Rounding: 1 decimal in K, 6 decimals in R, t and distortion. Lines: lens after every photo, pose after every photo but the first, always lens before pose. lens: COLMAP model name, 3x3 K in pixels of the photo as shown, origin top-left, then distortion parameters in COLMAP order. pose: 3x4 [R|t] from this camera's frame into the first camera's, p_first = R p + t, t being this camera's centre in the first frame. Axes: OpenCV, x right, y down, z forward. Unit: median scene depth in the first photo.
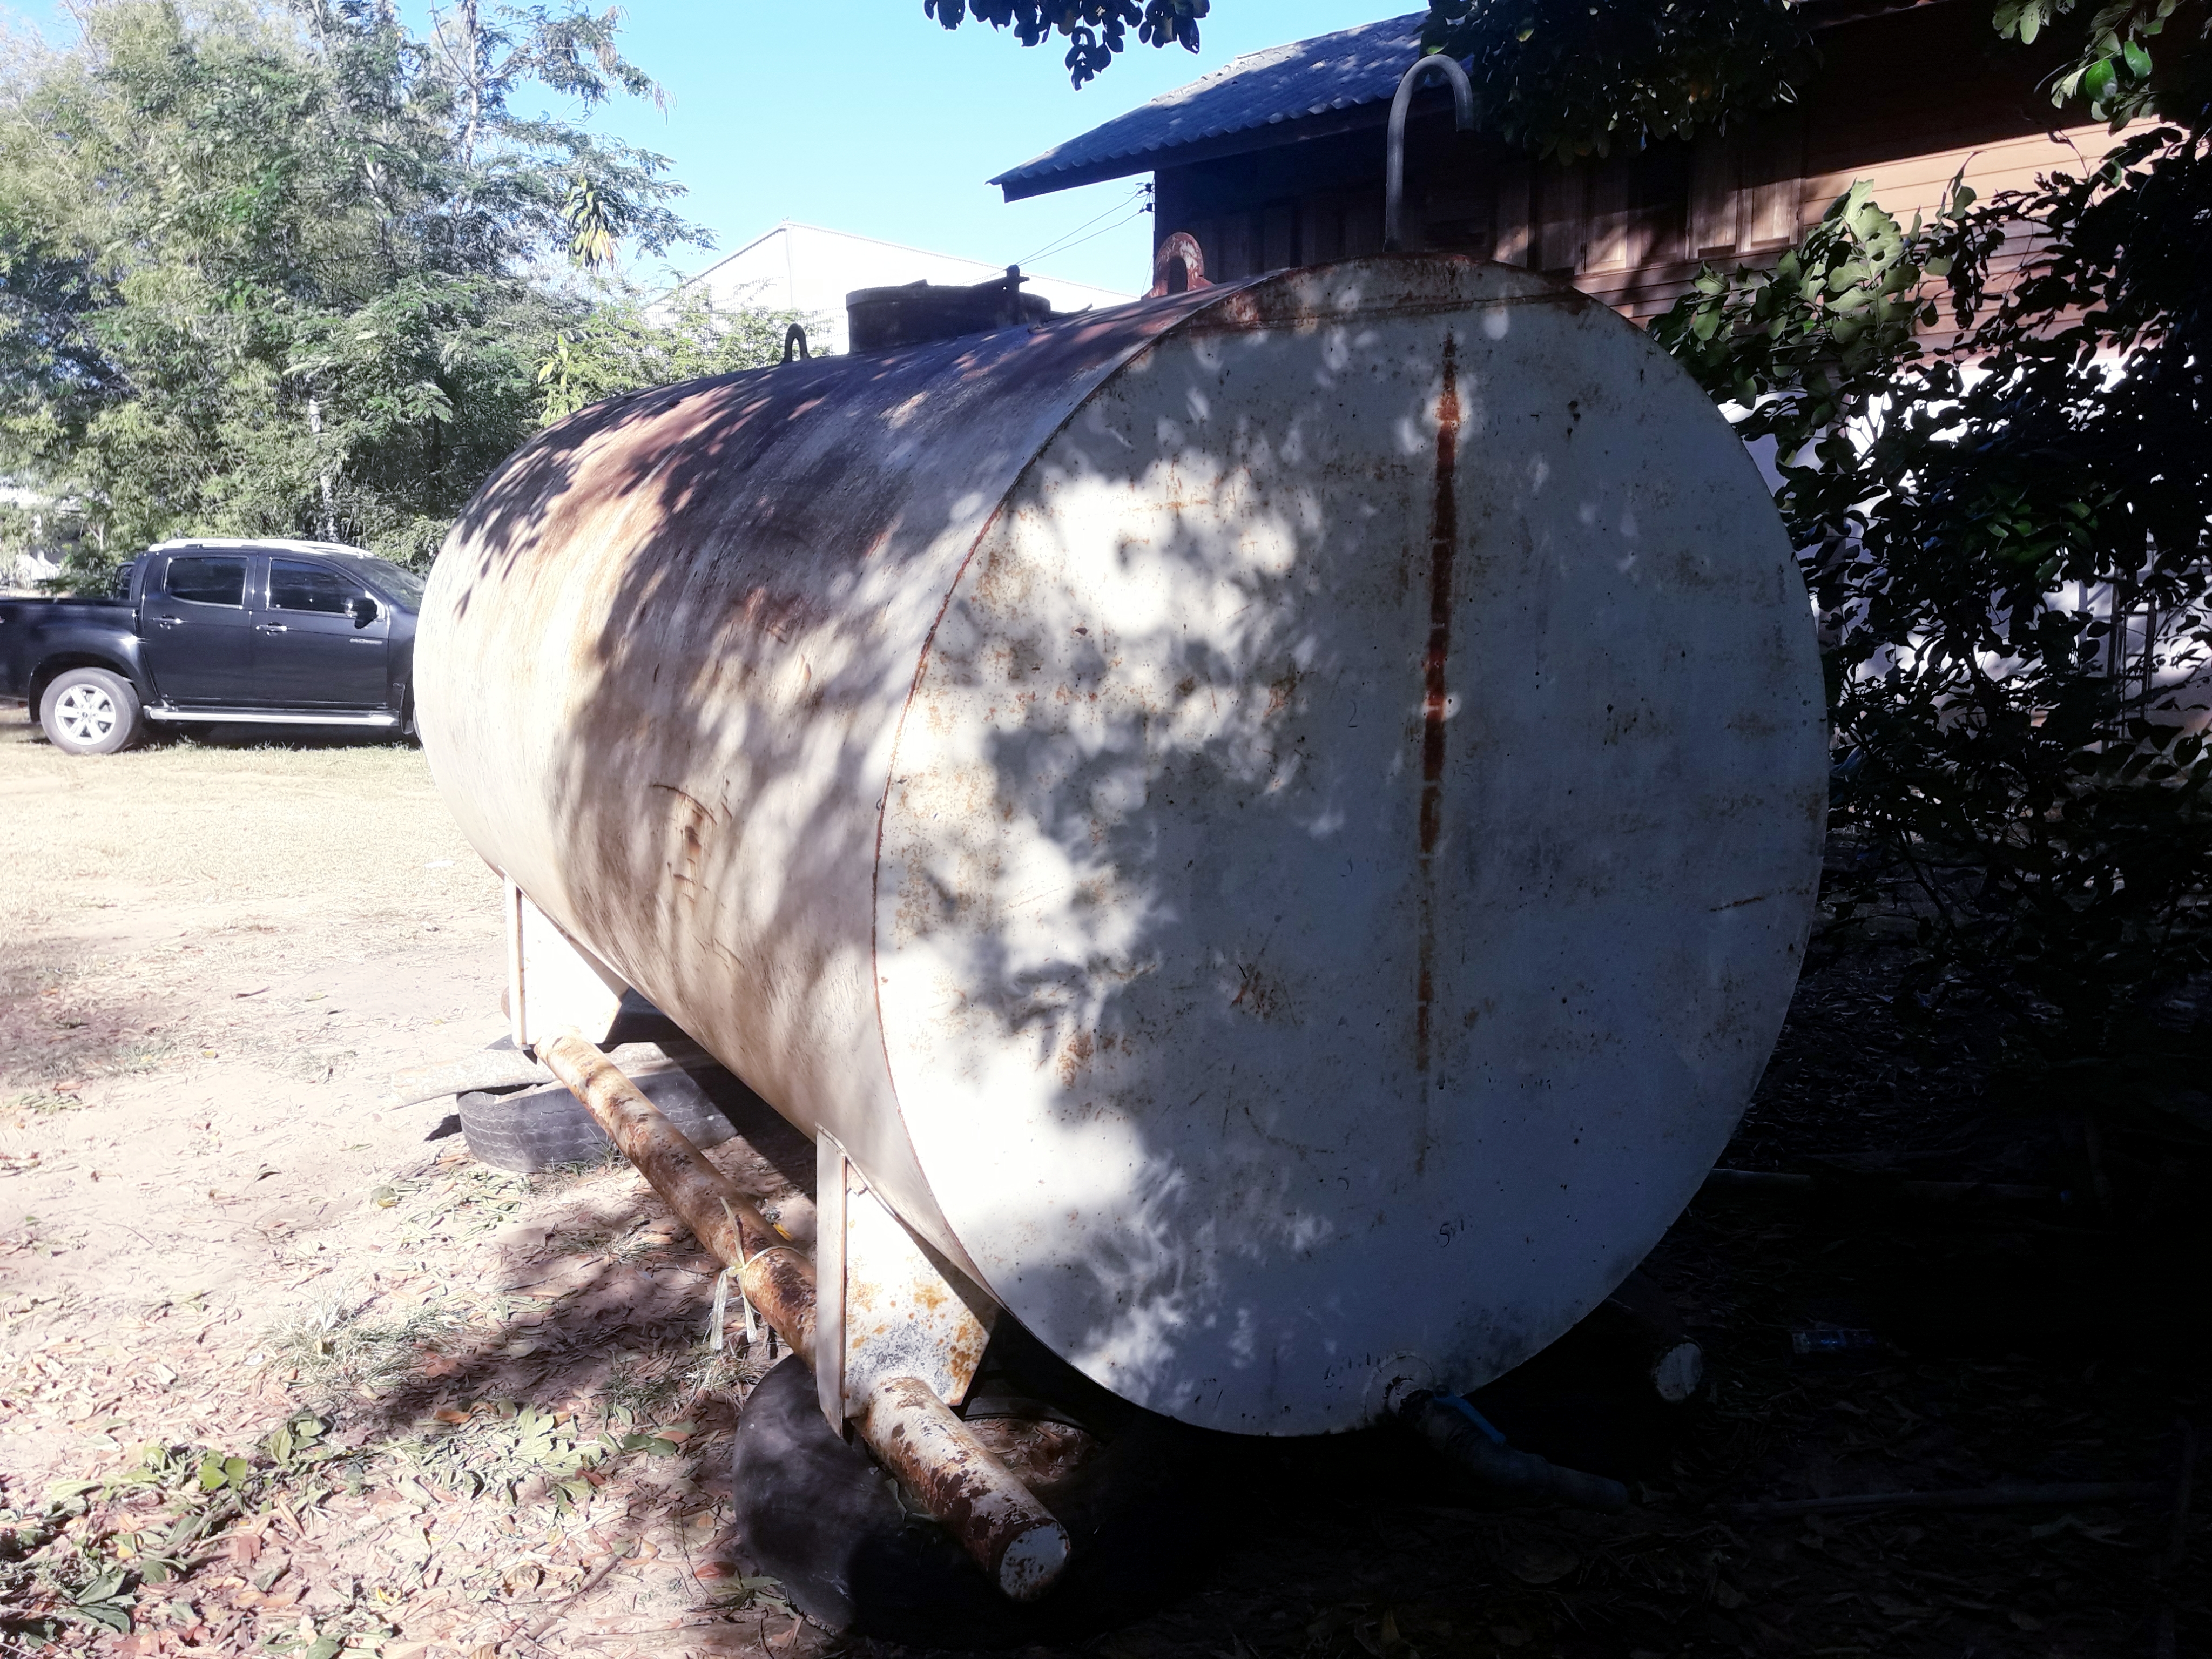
lens RADIAL K [[1837.1, 0, 1100.3], [0, 1837.1, 826.1], [0, 0, 1]] dist [0.099760, -0.179898]
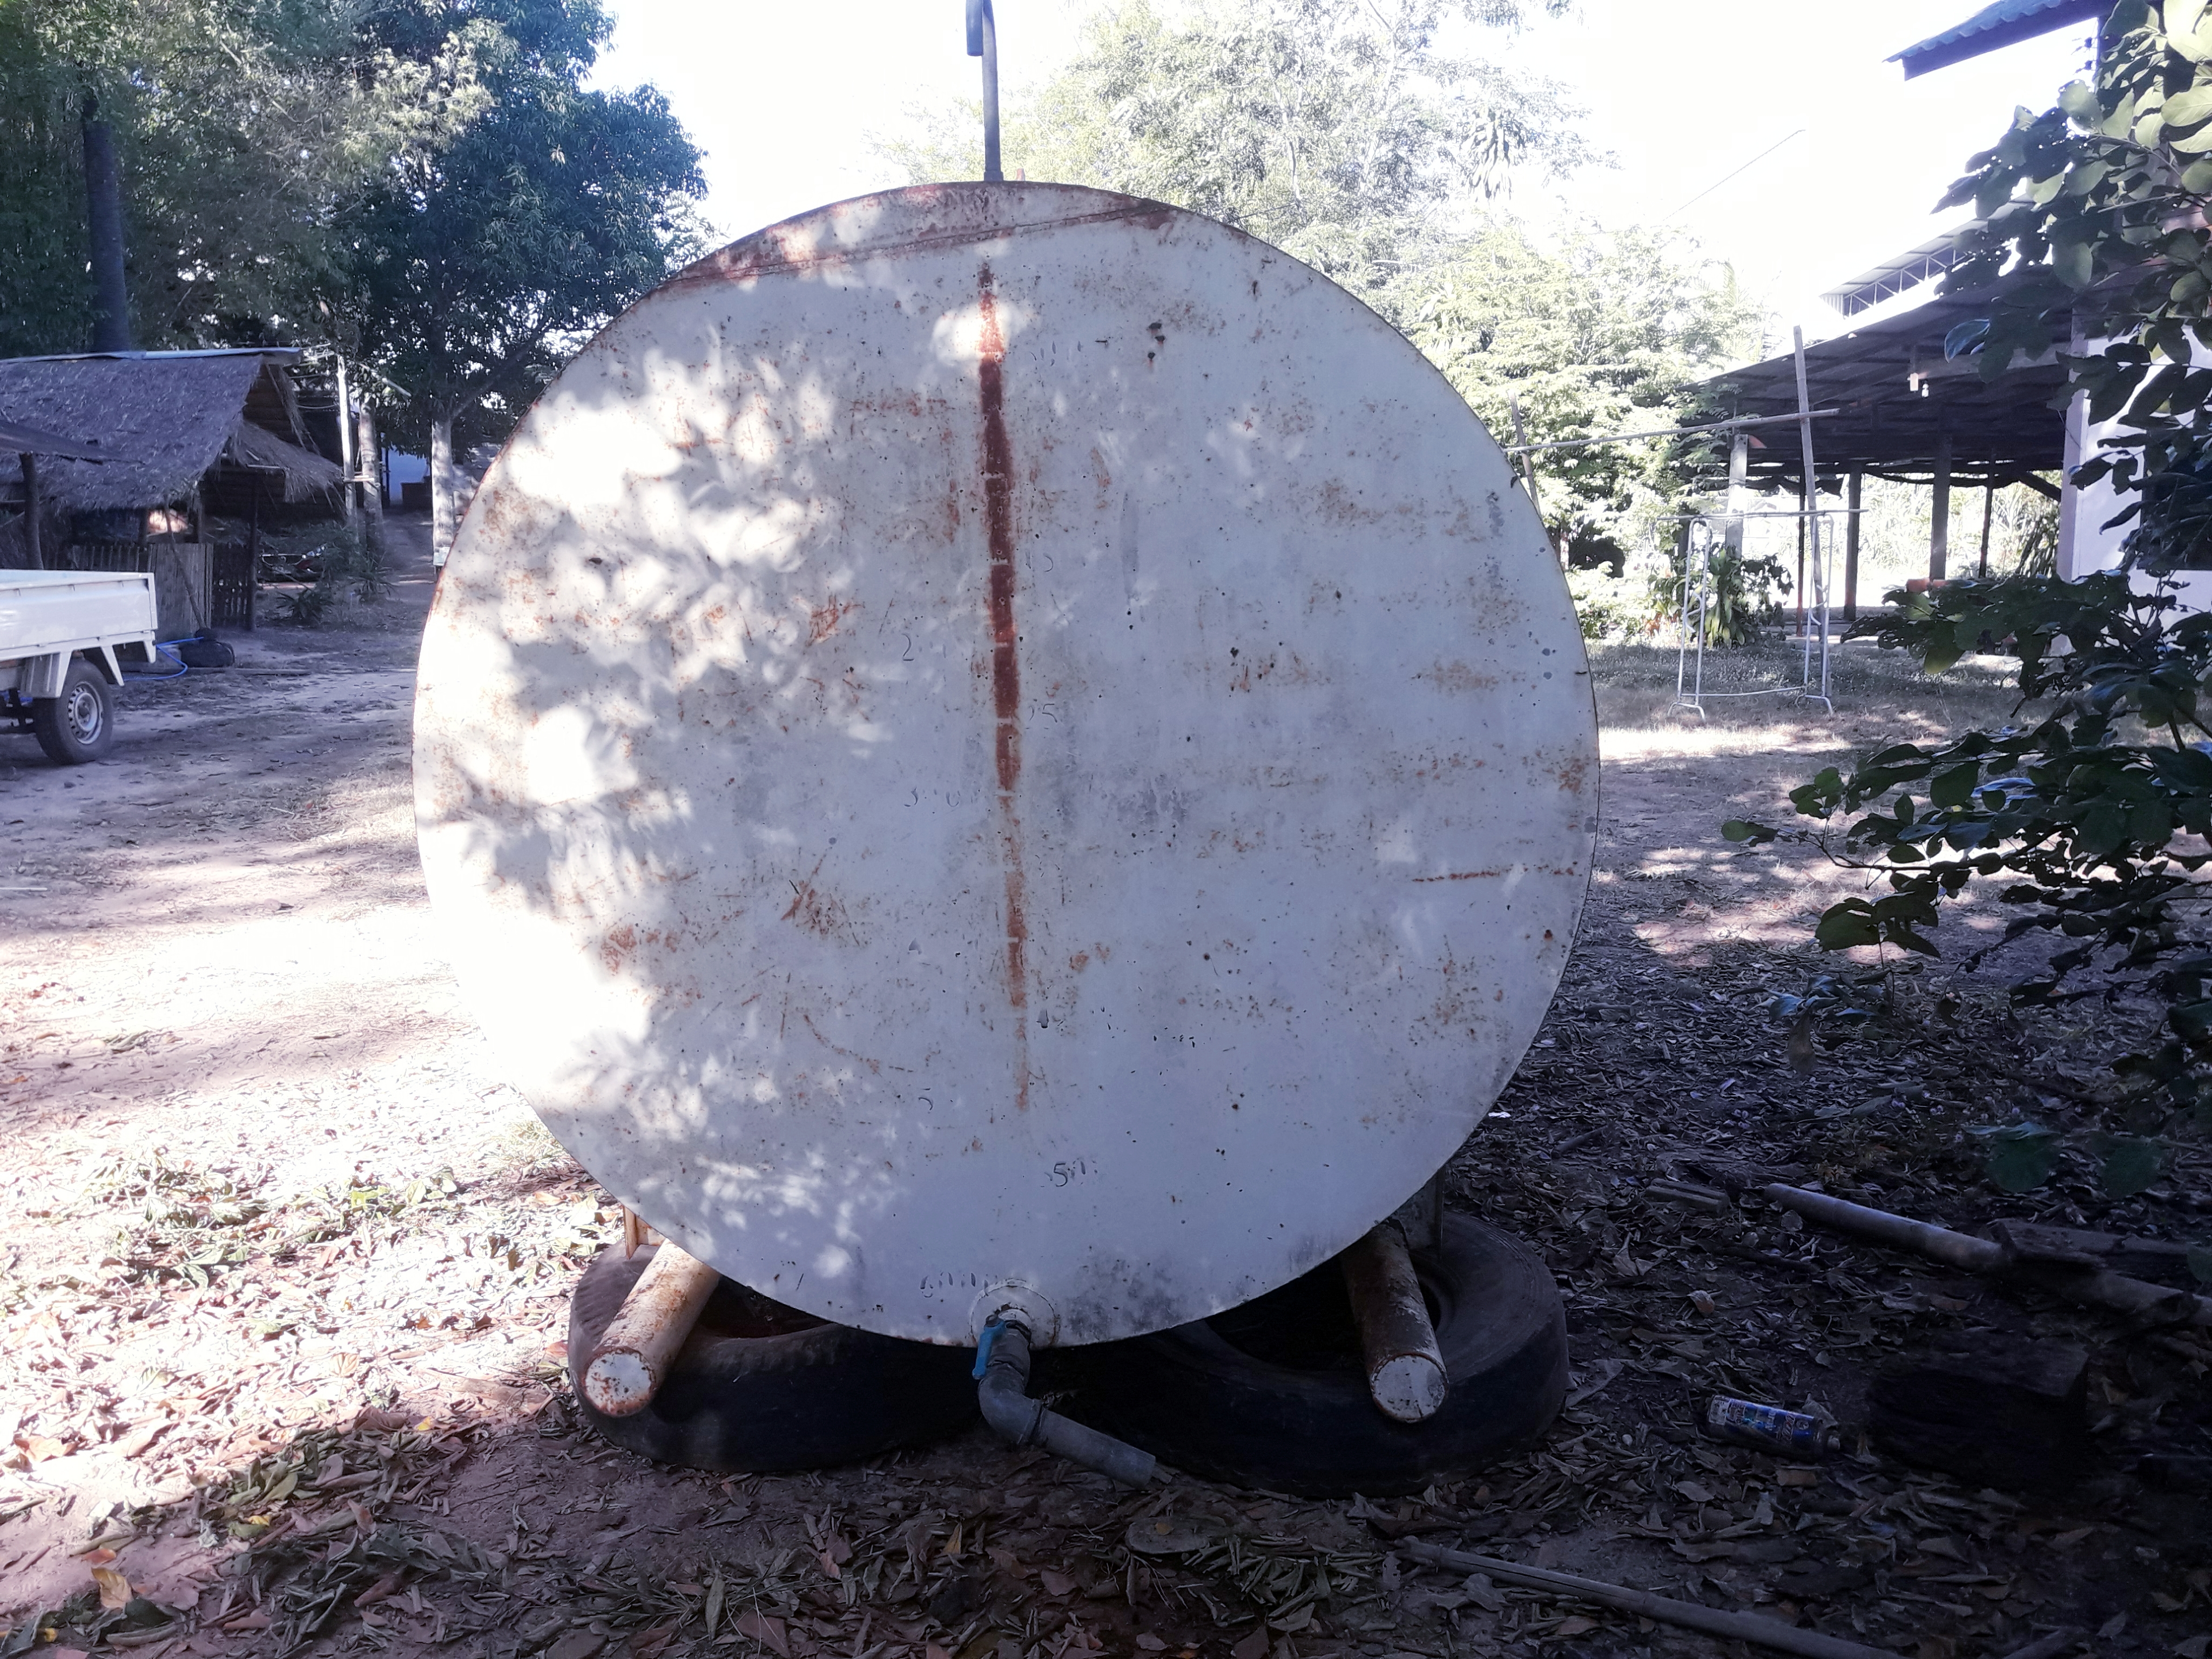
lens RADIAL K [[1837.1, 0, 1085.6], [0, 1837.1, 838.3], [0, 0, 1]] dist [0.099760, -0.179898]
pose [[0.855690, 0.081245, -0.511071, 0.708439], [-0.059347, 0.996490, 0.059046, -0.020225], [0.514074, -0.020195, 0.857508, 0.161854]]
